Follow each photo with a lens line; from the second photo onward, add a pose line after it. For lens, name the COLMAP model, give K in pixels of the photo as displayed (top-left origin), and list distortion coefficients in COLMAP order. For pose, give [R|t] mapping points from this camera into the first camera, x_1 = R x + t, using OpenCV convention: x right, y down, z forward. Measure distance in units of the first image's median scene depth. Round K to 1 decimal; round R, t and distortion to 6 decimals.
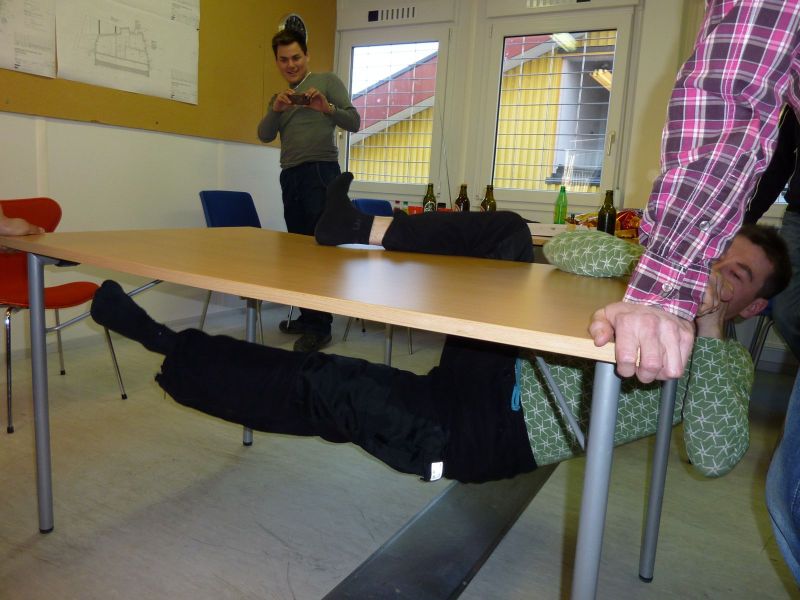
lens RADIAL K [[608.8, 0, 400.0], [0, 608.8, 300.0], [0, 0, 1]] dist [-0.030110, -0.002349]
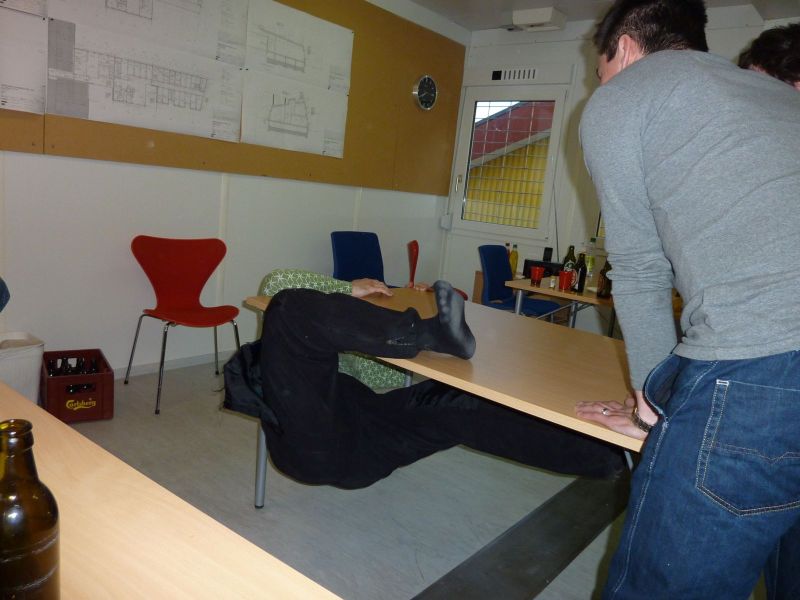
lens RADIAL K [[613.6, 0, 397.6], [0, 613.6, 303.5], [0, 0, 1]] dist [-0.049659, -0.004156]
pose [[0.984506, 0.068292, -0.161506, -0.040686], [-0.069735, 0.997560, -0.003274, -0.099523], [0.160888, 0.014486, 0.986866, -0.337295]]
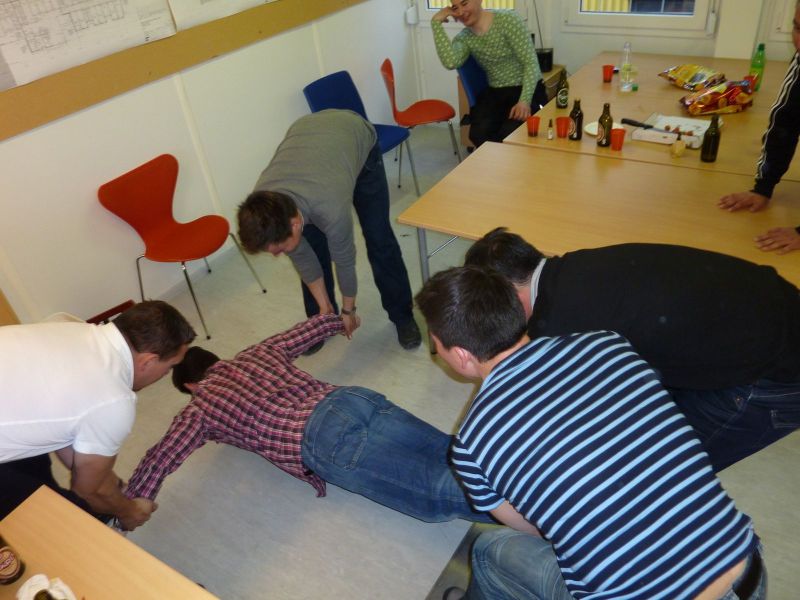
lens RADIAL K [[609.1, 0, 394.9], [0, 609.1, 304.4], [0, 0, 1]] dist [-0.045380, -0.001980]
pose [[0.983129, -0.093565, -0.157171, -0.097215], [0.154582, 0.884358, 0.440471, -0.625978], [0.097783, -0.457336, 0.883902, -0.280732]]
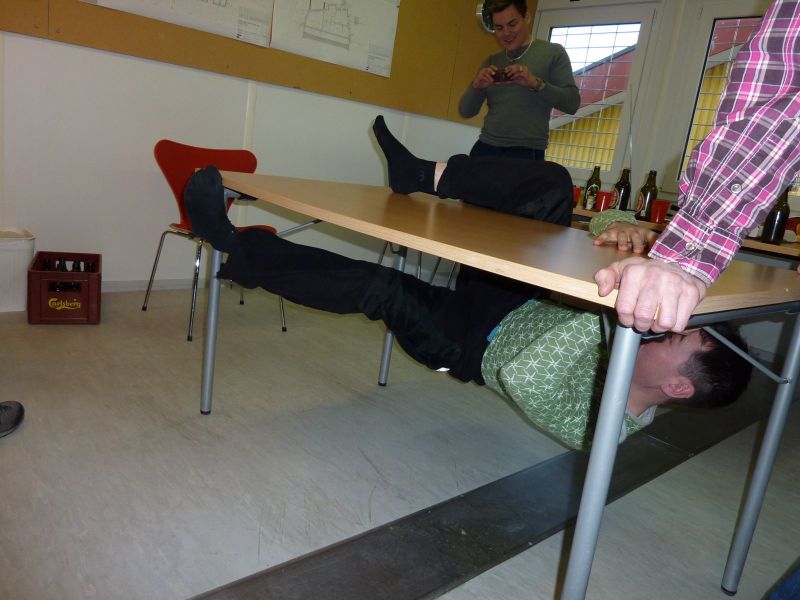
lens RADIAL K [[613.8, 0, 400.0], [0, 613.8, 300.0], [0, 0, 1]] dist [-0.046254, 0.006729]
pose [[0.943350, 0.142427, -0.299675, 0.138689], [-0.136011, 0.989805, 0.042277, 0.041581], [0.302641, 0.000877, 0.953104, -0.051624]]
